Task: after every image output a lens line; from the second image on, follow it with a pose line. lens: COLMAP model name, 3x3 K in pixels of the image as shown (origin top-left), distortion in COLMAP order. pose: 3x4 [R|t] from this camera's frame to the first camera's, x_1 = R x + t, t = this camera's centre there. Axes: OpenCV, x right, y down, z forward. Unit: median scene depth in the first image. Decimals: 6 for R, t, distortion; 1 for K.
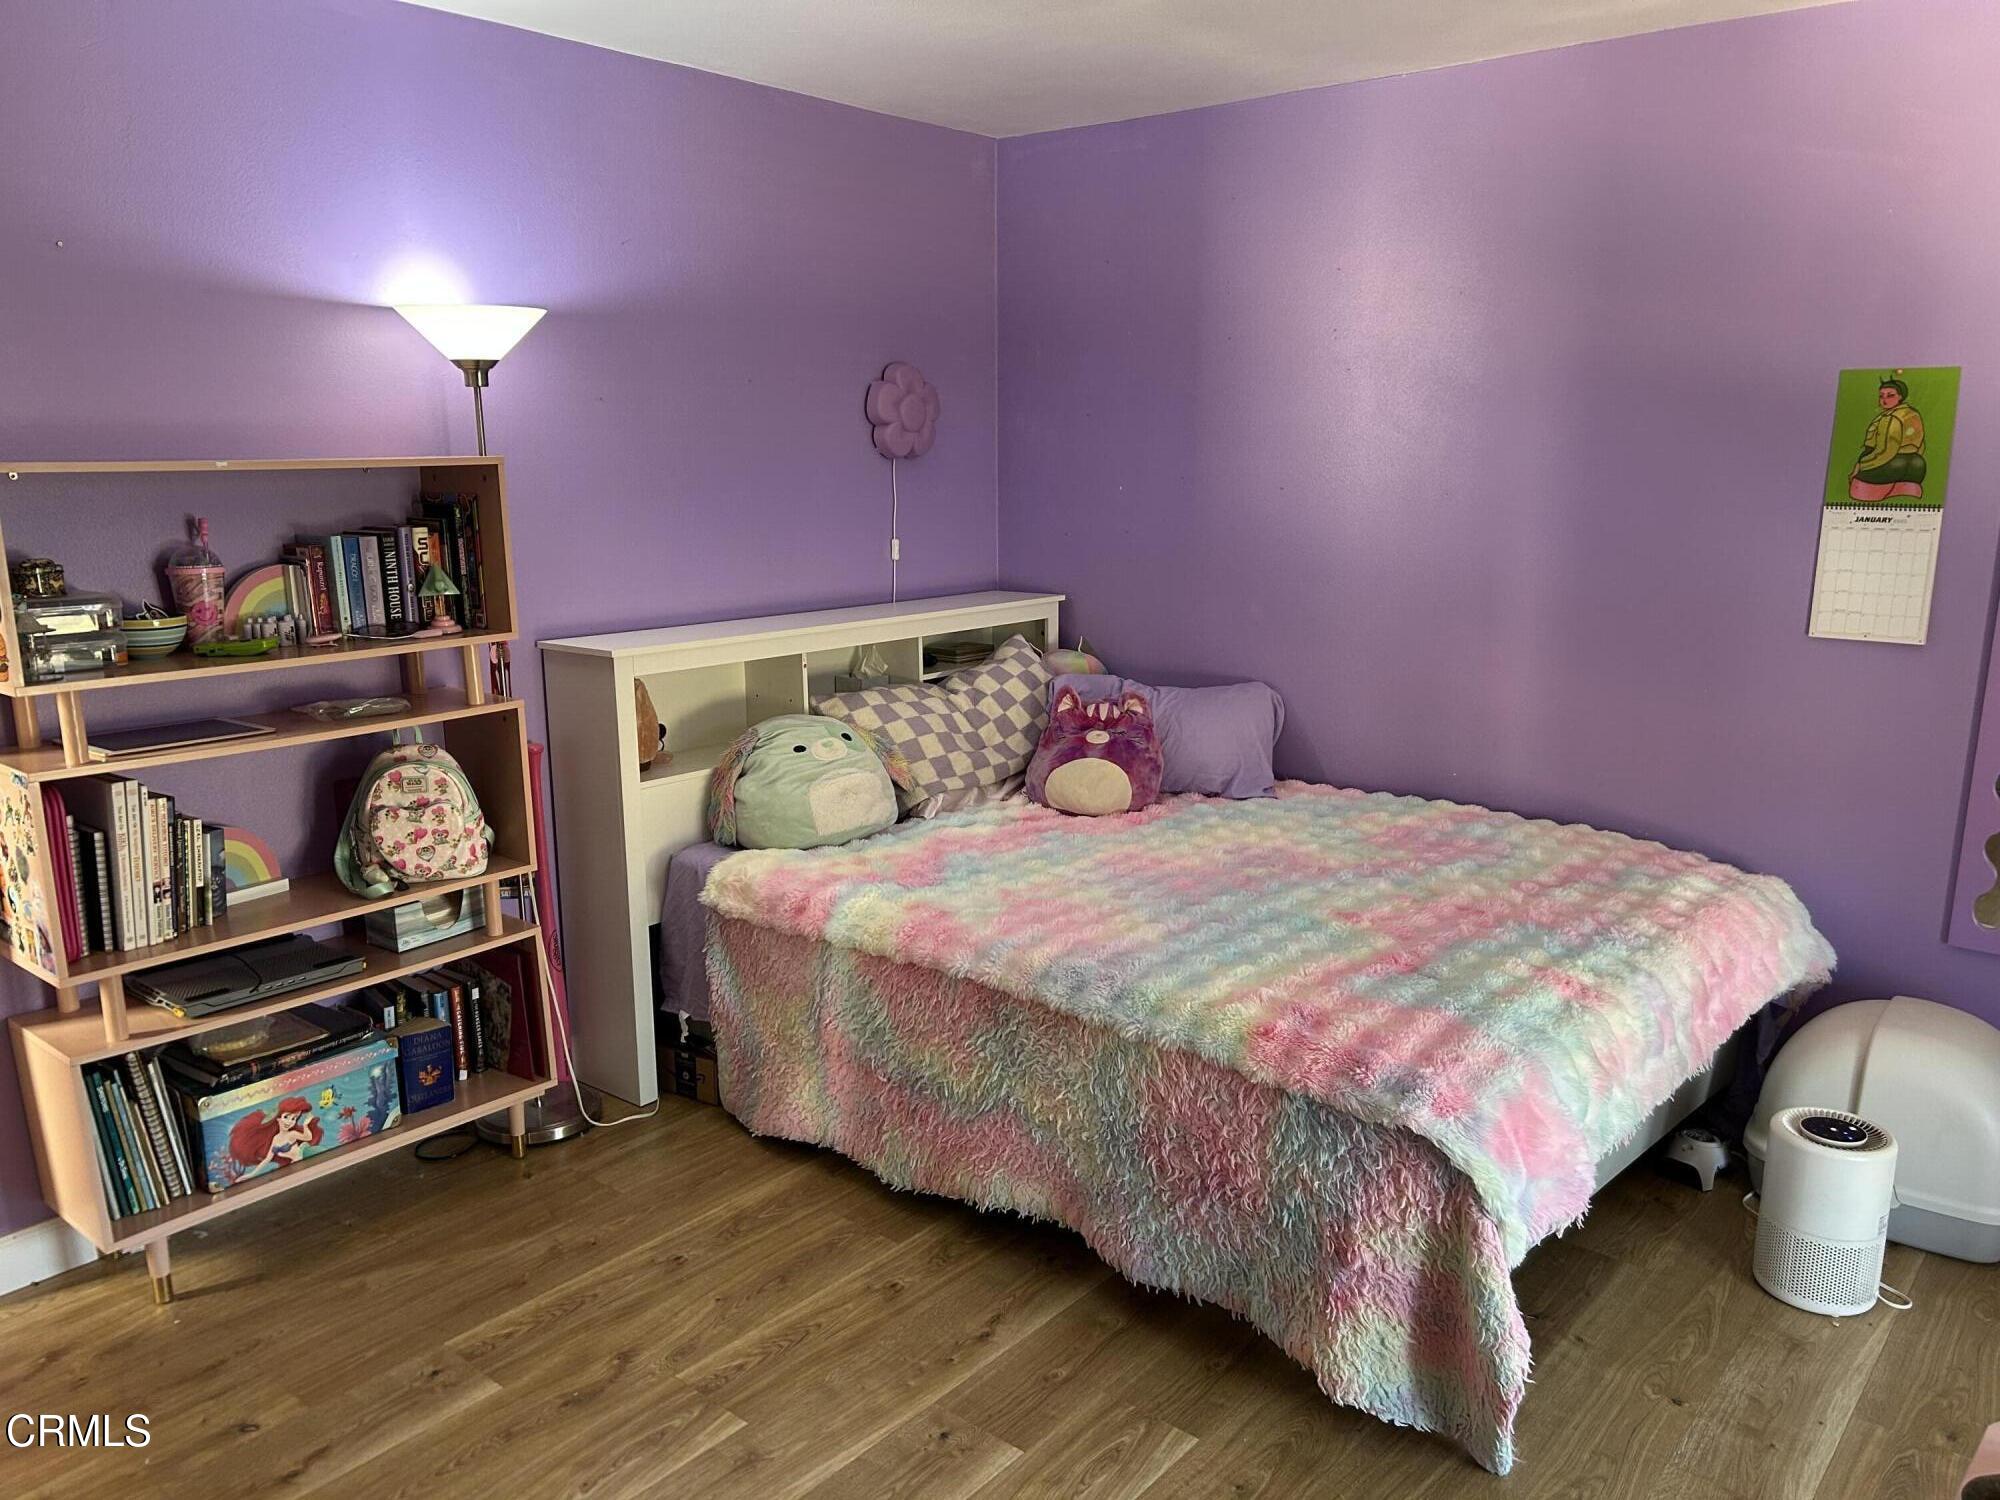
lens RADIAL K [[1518.3, 0, 1000.0], [0, 1518.3, 750.0], [0, 0, 1]] dist [0.065486, -0.061701]
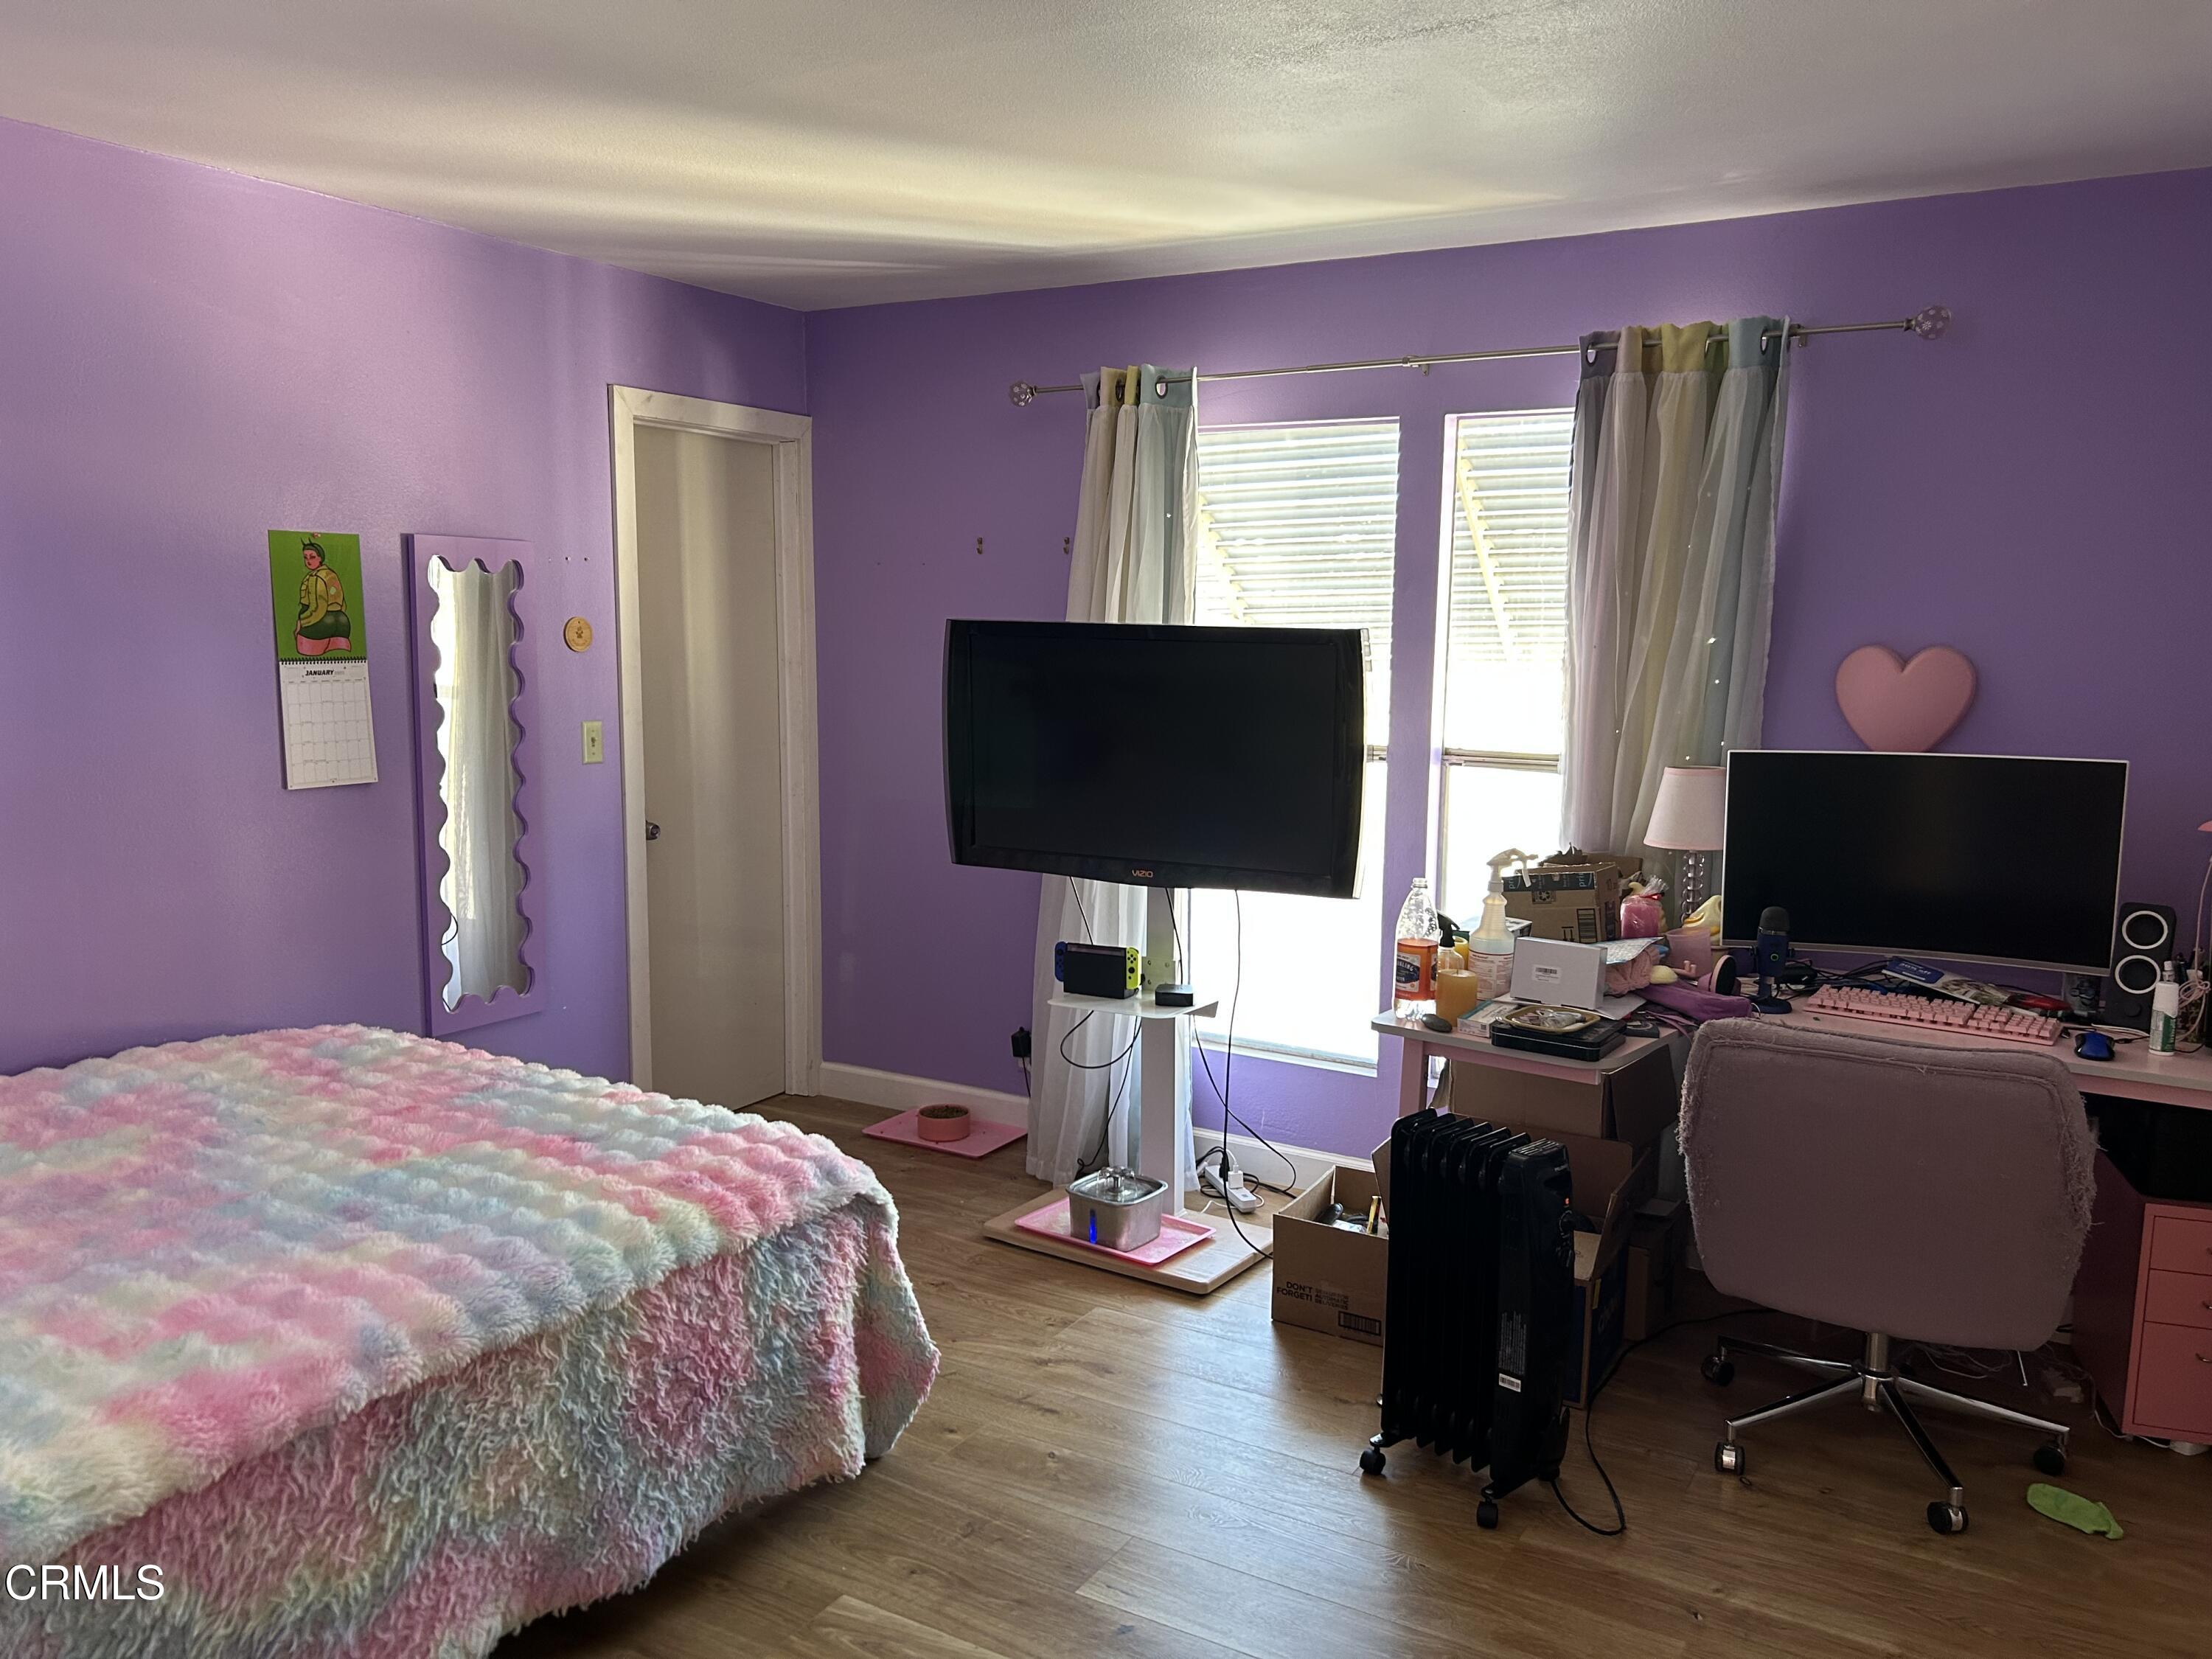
lens RADIAL K [[1629.7, 0, 1106.0], [0, 1629.7, 829.5], [0, 0, 1]] dist [0.039708, -0.061793]
pose [[-0.165167, -0.126186, 0.978160, -0.700946], [0.203525, 0.966074, 0.158993, -0.126270], [-0.965037, 0.225341, -0.133882, 0.721372]]
